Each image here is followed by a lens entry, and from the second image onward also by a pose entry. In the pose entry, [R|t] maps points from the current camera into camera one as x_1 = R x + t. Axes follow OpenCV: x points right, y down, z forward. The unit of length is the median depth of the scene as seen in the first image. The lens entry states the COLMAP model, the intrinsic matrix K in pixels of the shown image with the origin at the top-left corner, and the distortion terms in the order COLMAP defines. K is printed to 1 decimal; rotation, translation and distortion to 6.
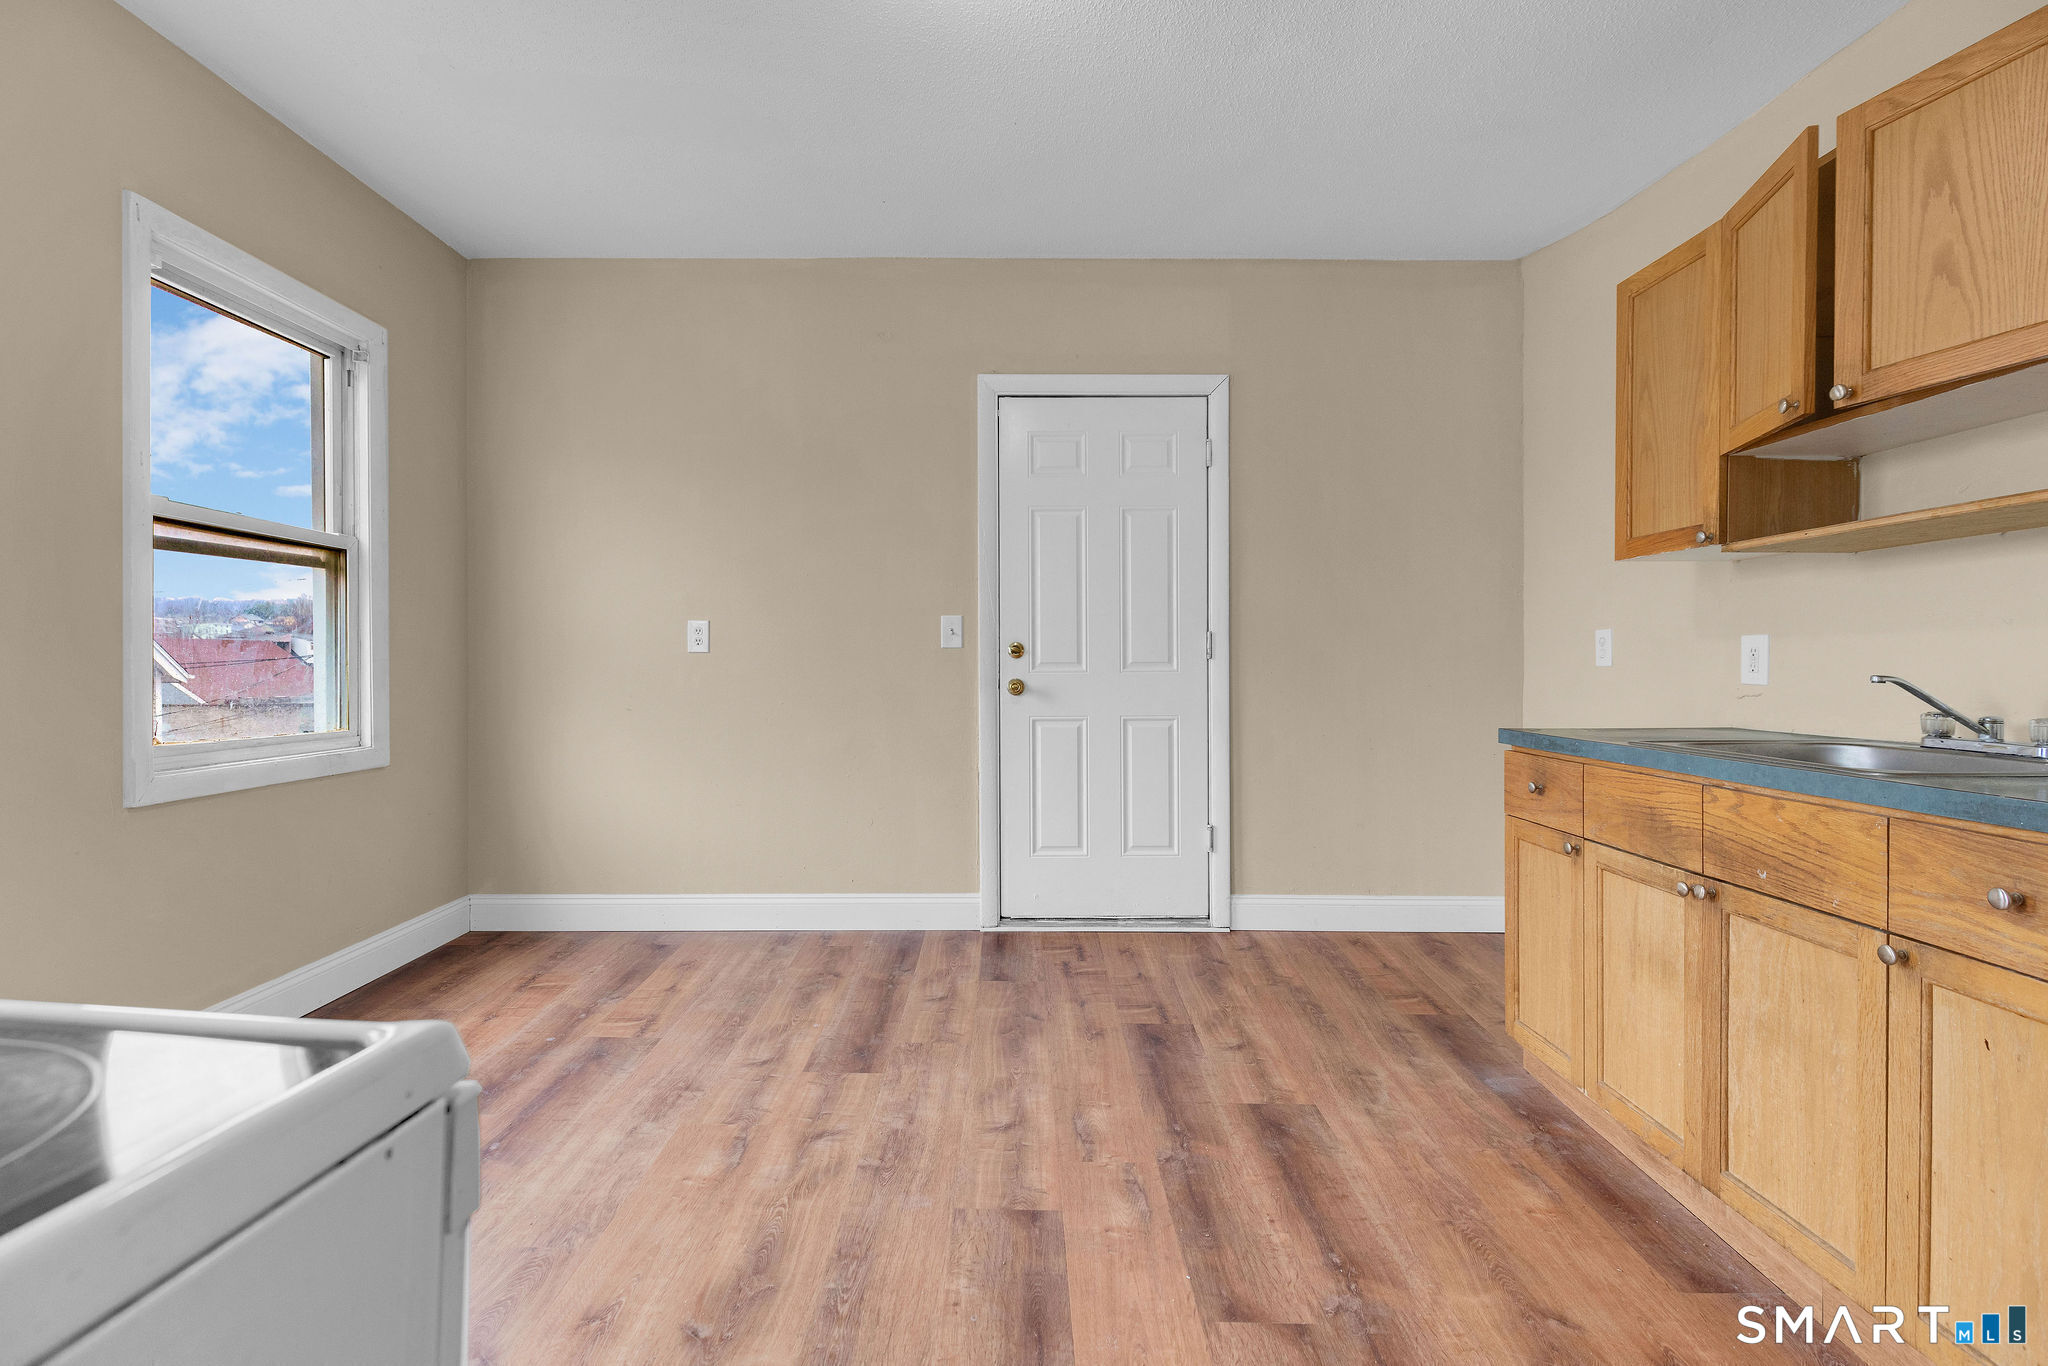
lens RADIAL K [[920.4, 0, 1028.6], [0, 920.4, 666.0], [0, 0, 1]] dist [0.016016, 0.000309]
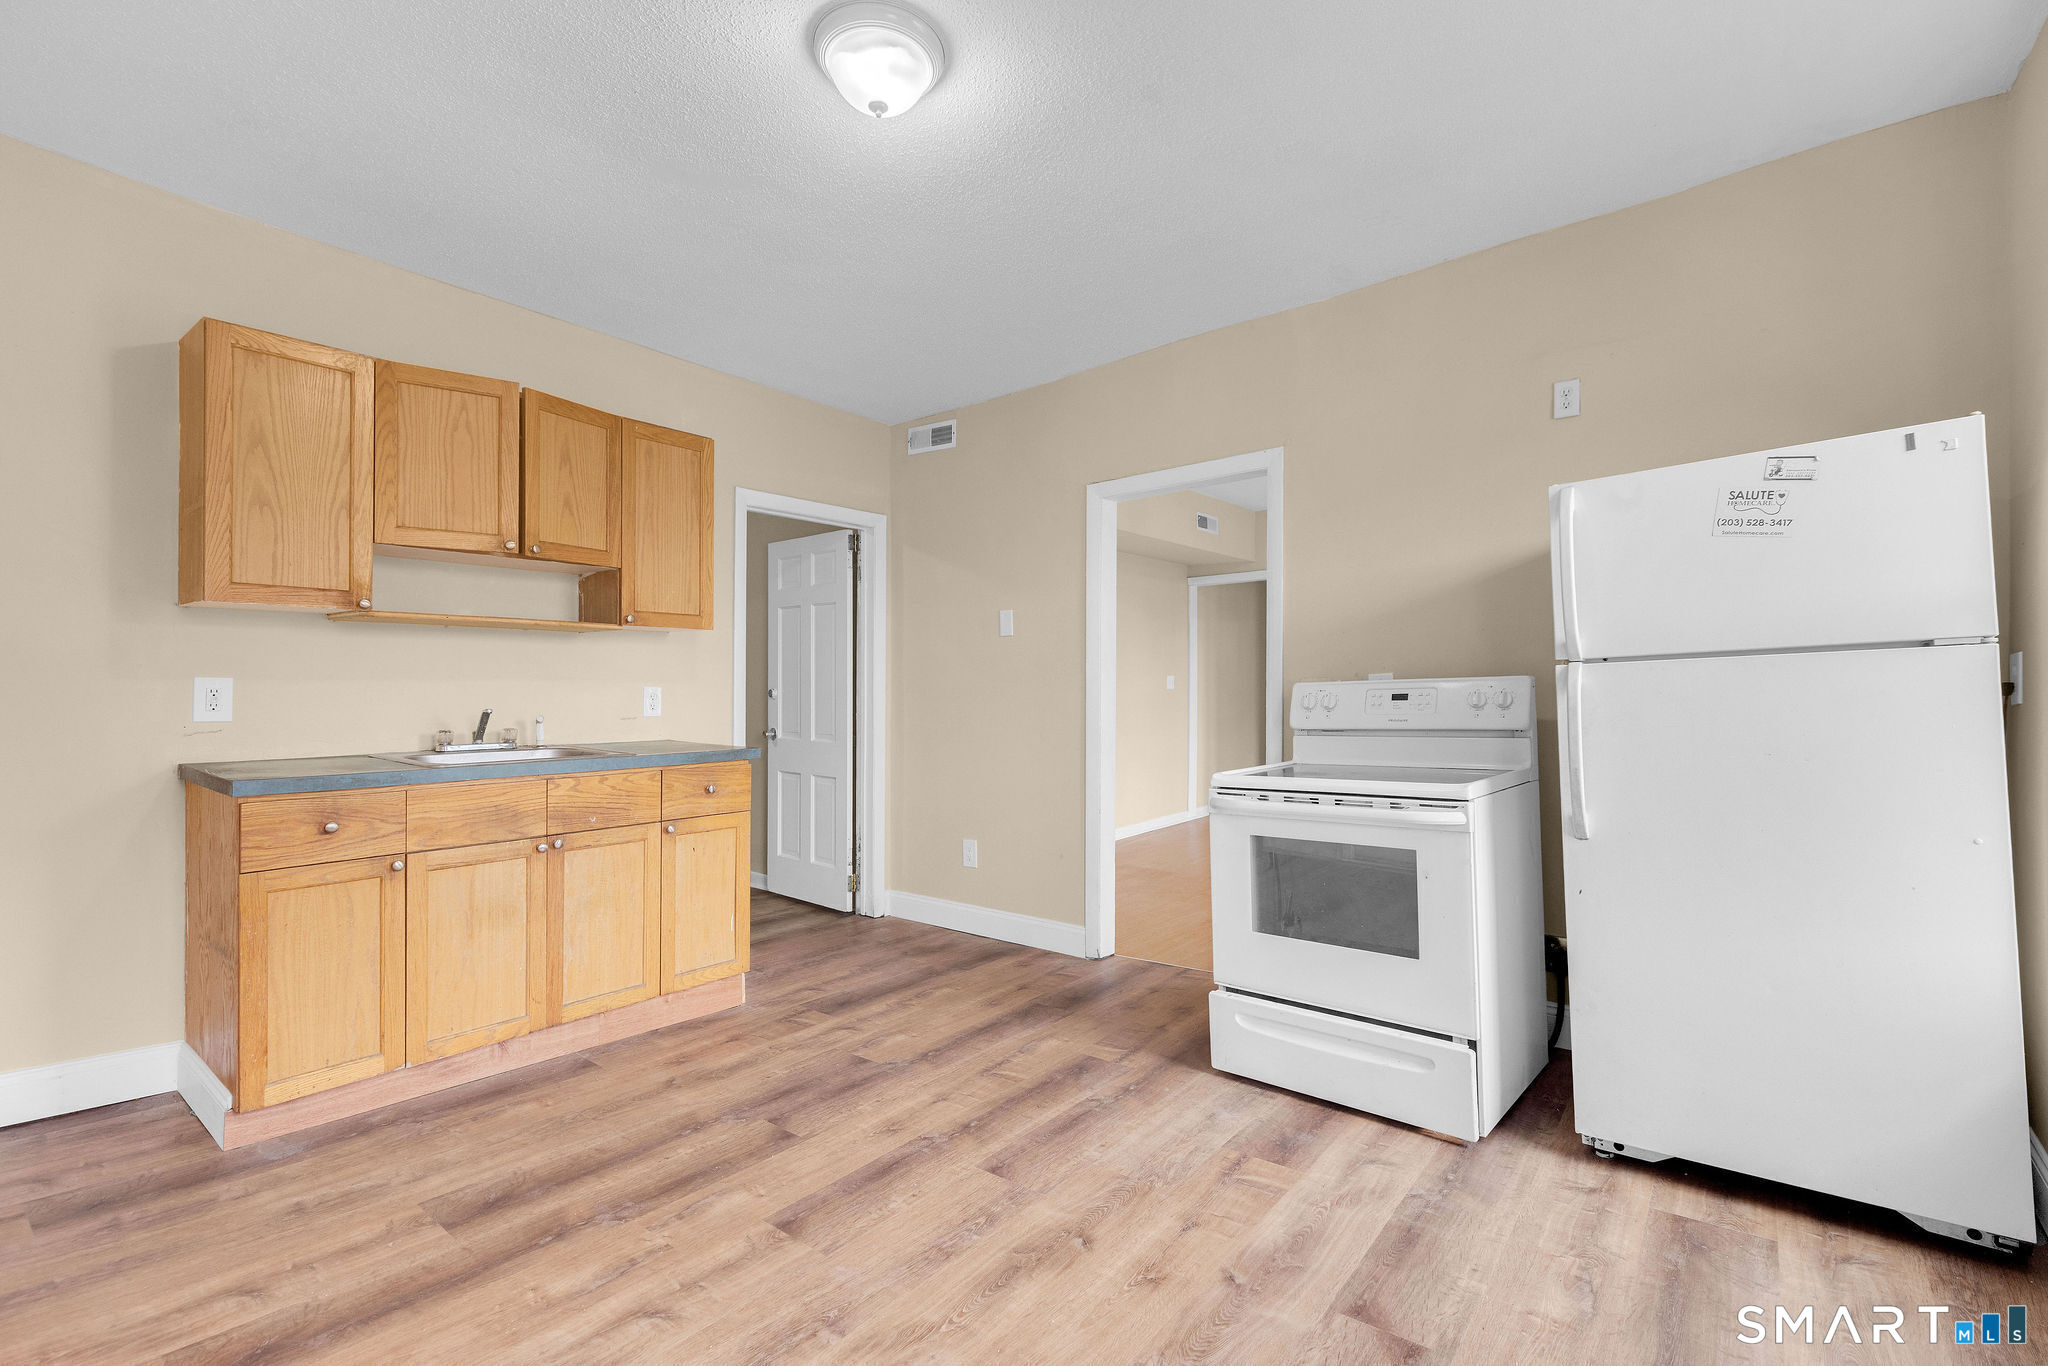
lens RADIAL K [[920.4, 0, 1021.0], [0, 920.4, 681.1], [0, 0, 1]] dist [0.016016, 0.000309]
pose [[-0.774138, -0.002576, 0.633012, -0.890666], [-0.004688, 0.999988, -0.001663, -0.041863], [-0.632999, -0.004255, -0.774141, 1.663104]]
